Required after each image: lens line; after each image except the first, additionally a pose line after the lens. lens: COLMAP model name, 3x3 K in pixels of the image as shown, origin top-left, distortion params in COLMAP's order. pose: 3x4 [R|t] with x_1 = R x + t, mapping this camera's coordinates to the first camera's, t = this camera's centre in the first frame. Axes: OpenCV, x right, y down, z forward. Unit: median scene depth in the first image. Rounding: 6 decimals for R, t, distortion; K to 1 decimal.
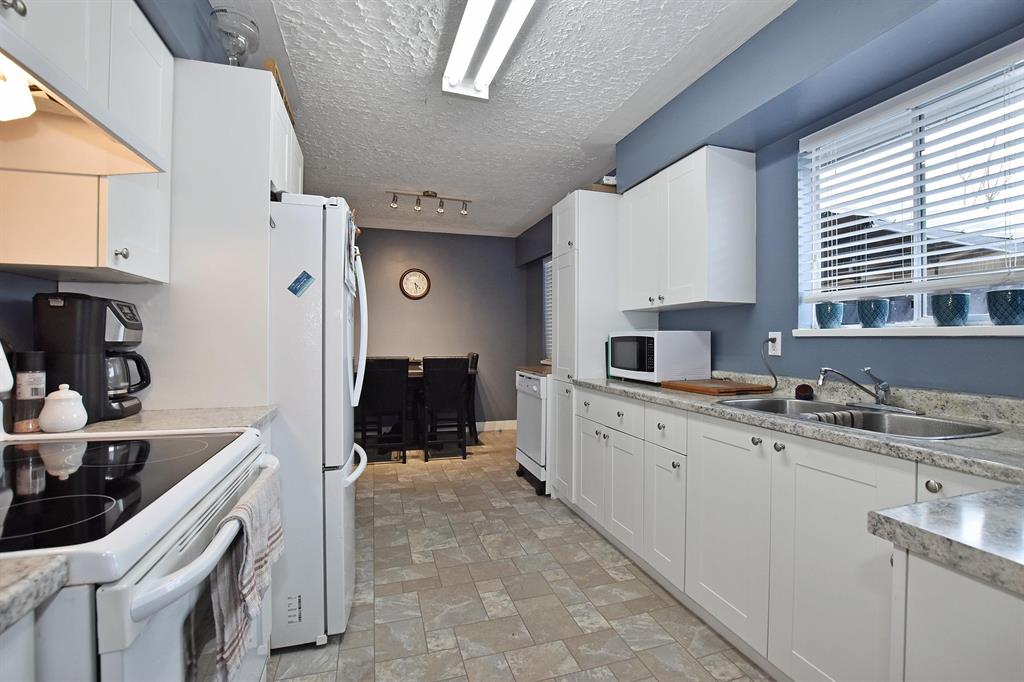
lens RADIAL K [[450.1, 0, 510.7], [0, 450.1, 336.7], [0, 0, 1]] dist [-0.029381, 0.003715]
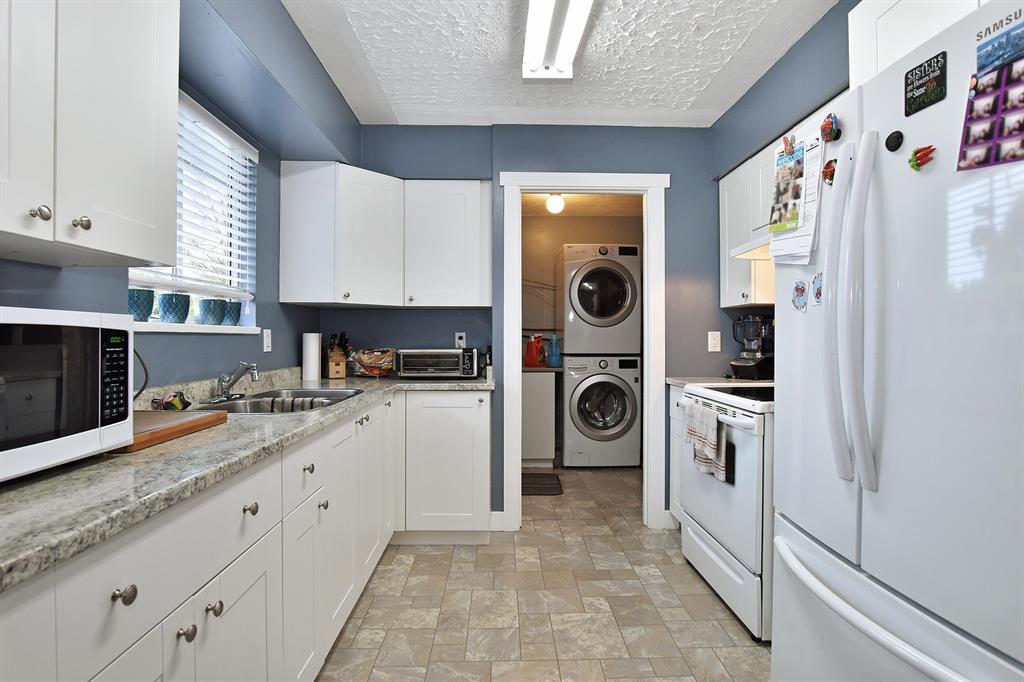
lens RADIAL K [[501.6, 0, 516.9], [0, 501.6, 334.6], [0, 0, 1]] dist [-0.002515, -0.000216]
pose [[-0.965549, -0.000211, 0.260222, -0.305290], [0.000018, 1.000000, 0.000878, 0.000208], [-0.260222, 0.000853, -0.965549, 1.983539]]
